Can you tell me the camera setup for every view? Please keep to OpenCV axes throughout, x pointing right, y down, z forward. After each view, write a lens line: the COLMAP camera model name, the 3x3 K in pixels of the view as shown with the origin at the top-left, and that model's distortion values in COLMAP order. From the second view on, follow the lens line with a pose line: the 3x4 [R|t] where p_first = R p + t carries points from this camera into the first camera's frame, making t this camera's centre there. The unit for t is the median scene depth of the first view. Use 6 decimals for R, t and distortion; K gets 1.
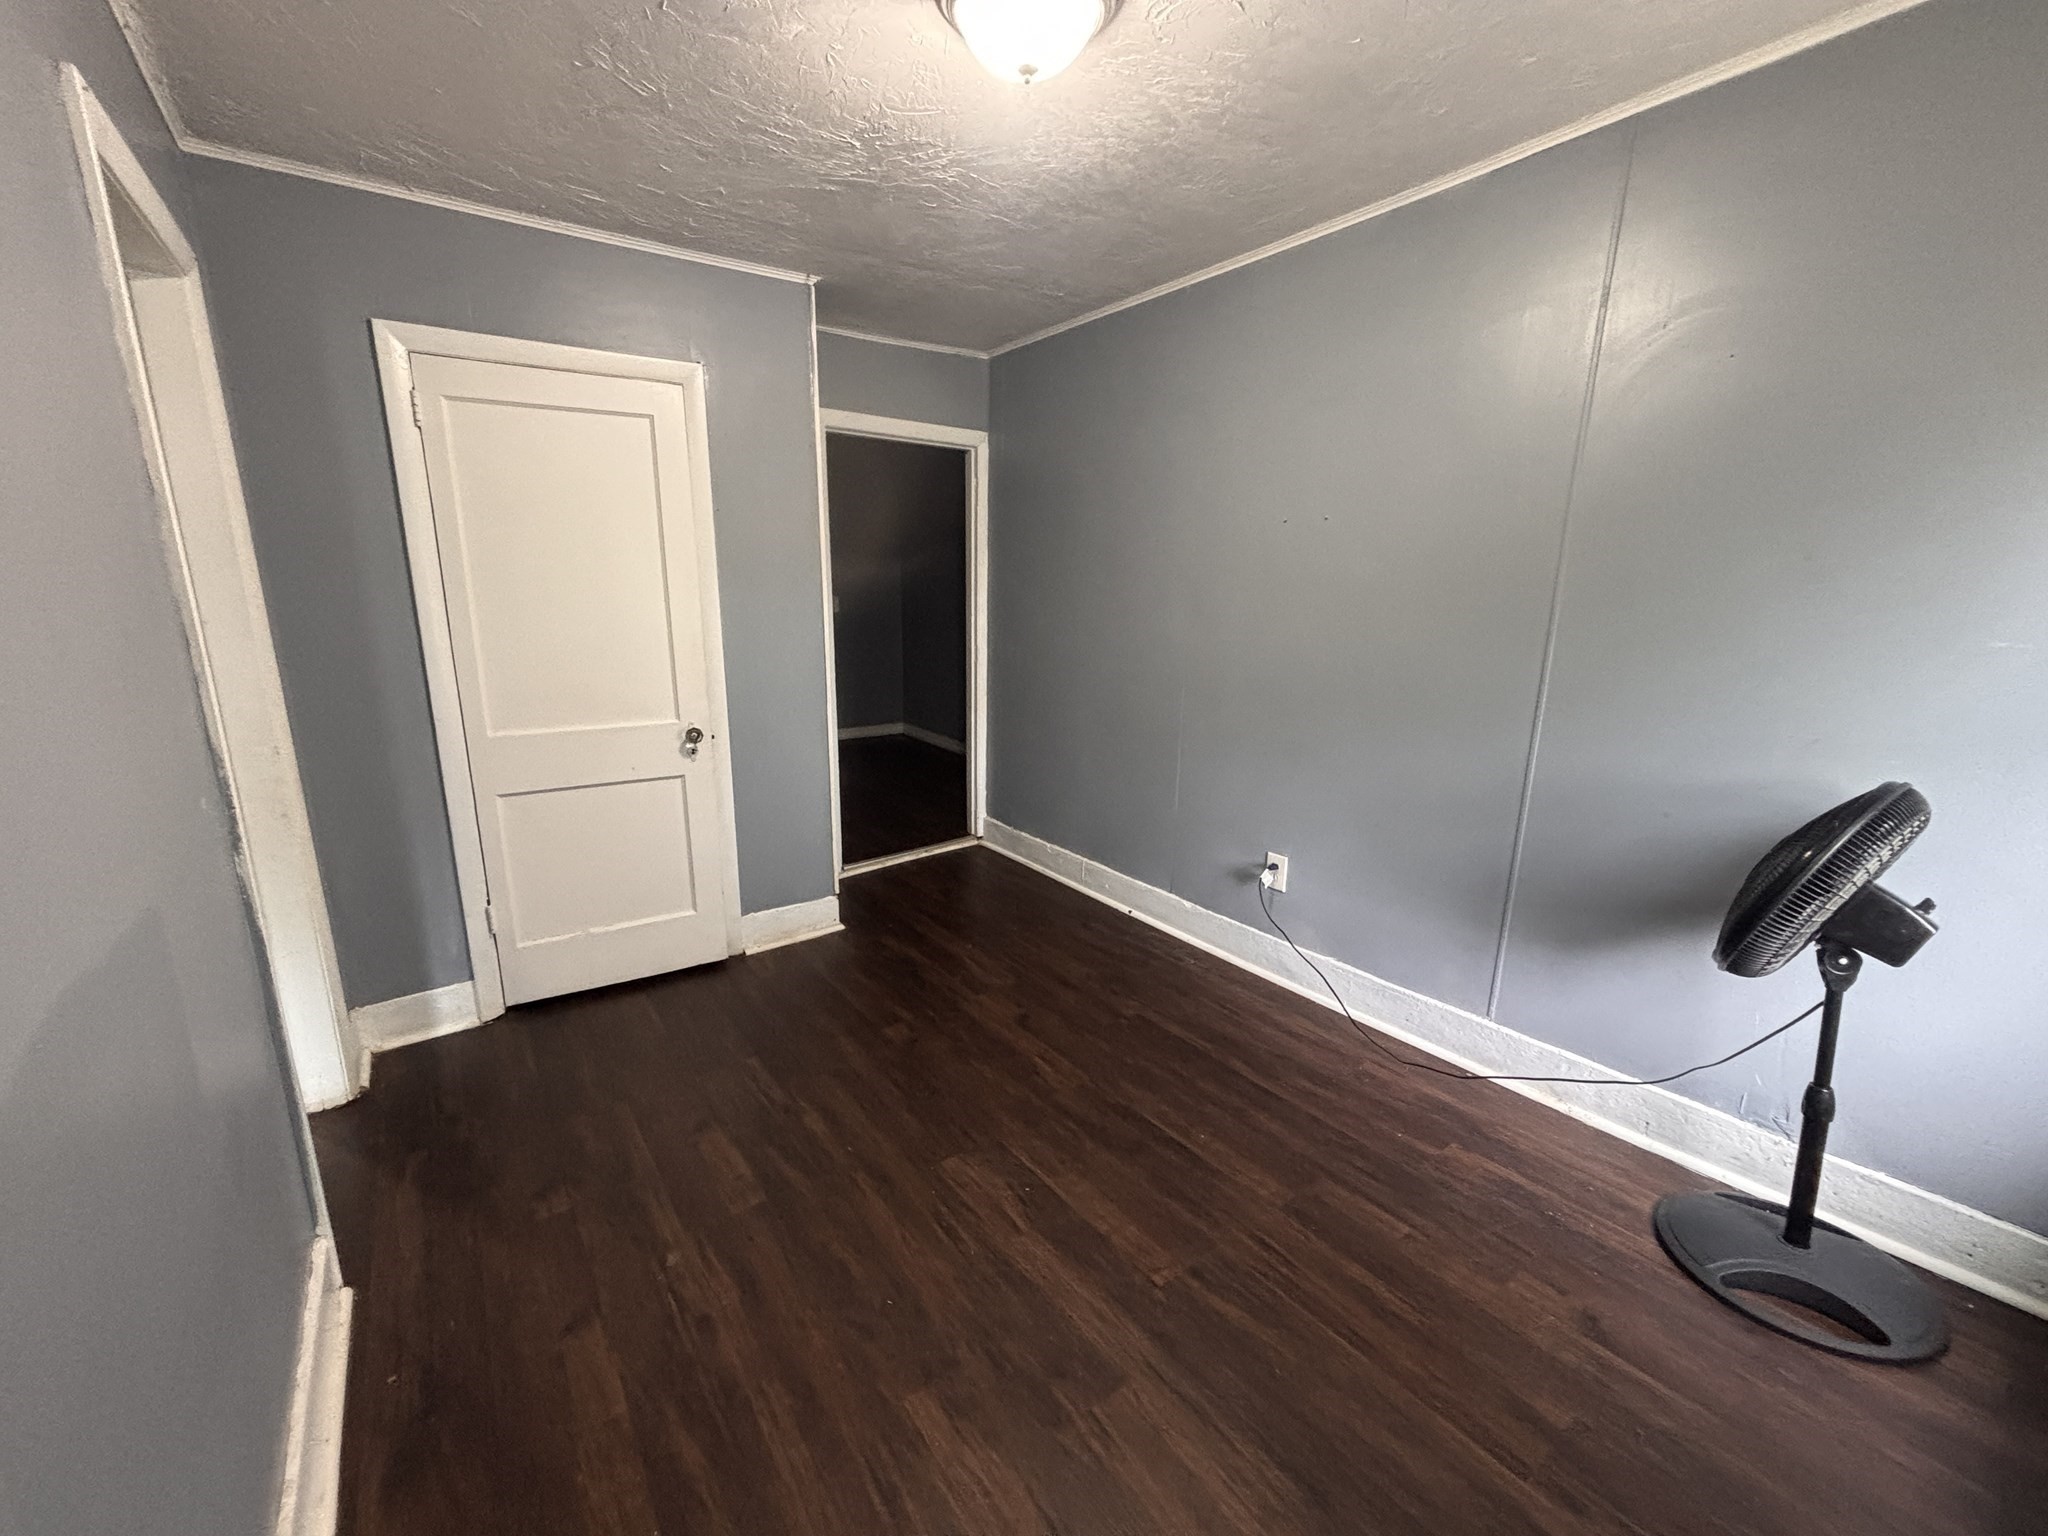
lens RADIAL K [[837.6, 0, 1025.6], [0, 837.6, 767.1], [0, 0, 1]] dist [0.000346, -0.000150]
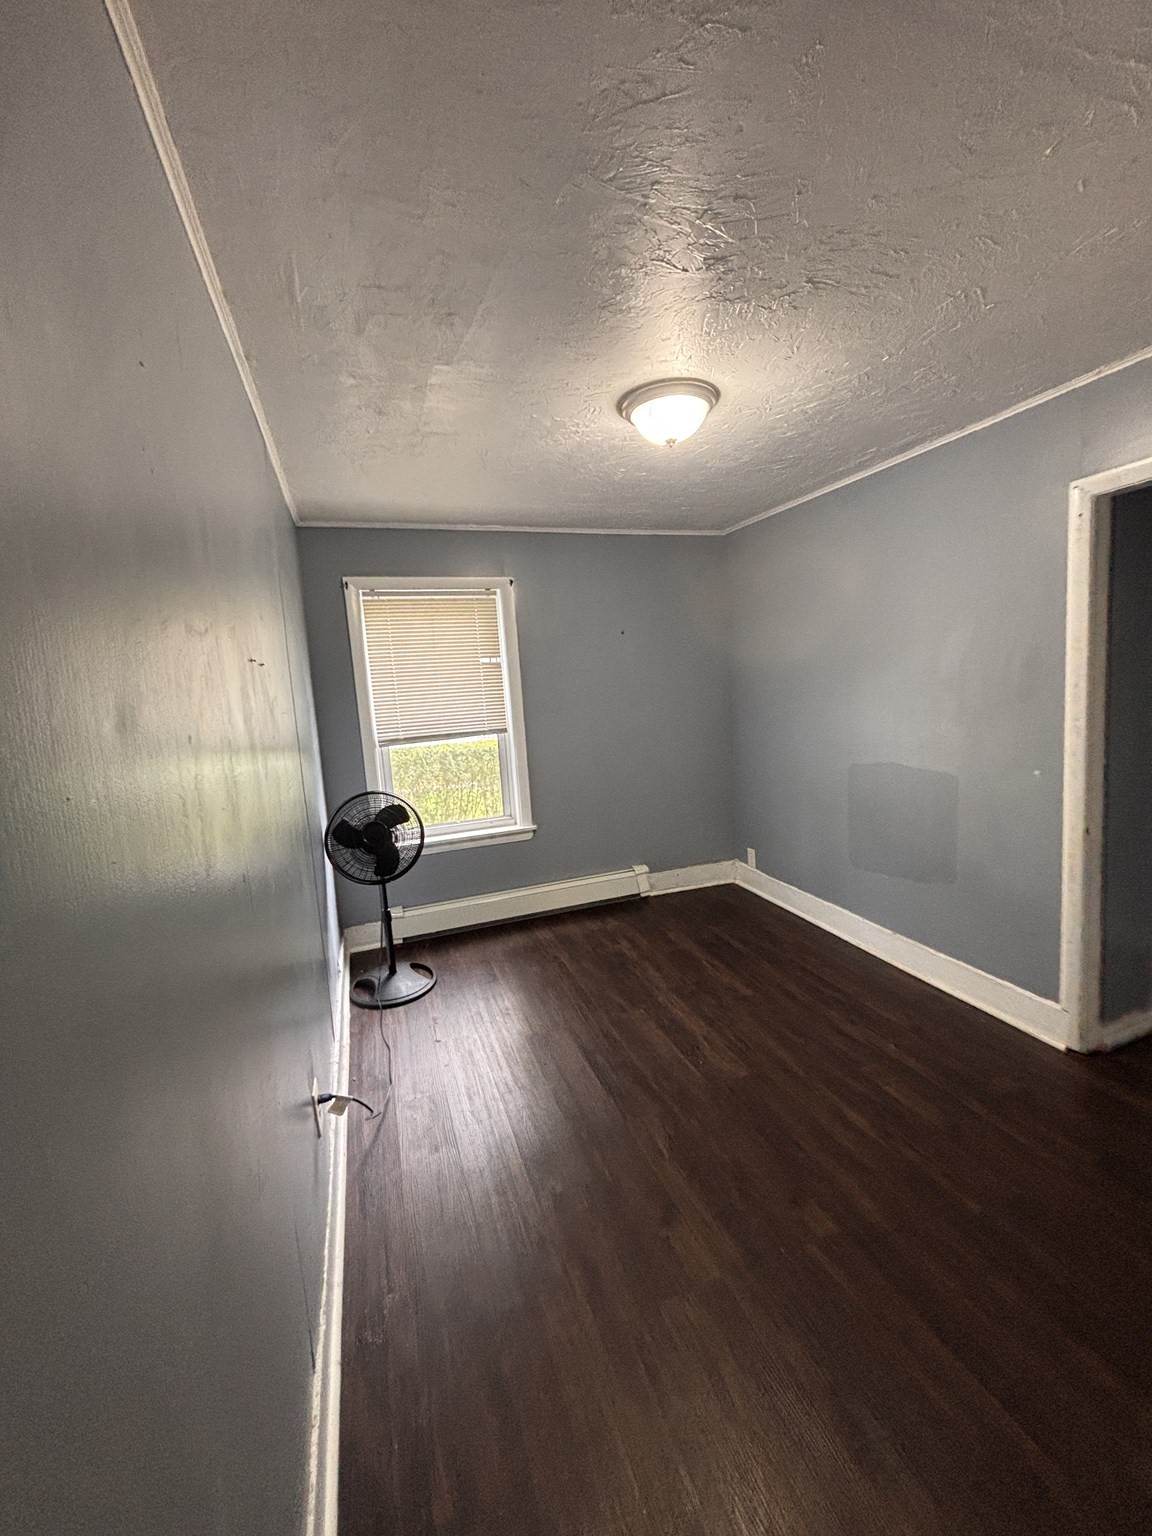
lens RADIAL K [[628.2, 0, 578.6], [0, 628.2, 762.3], [0, 0, 1]] dist [0.000346, -0.000150]
pose [[-0.955765, 0.021688, 0.293330, -0.167705], [0.124019, 0.934008, 0.335036, -0.534271], [-0.266706, 0.356594, -0.895382, 2.107711]]
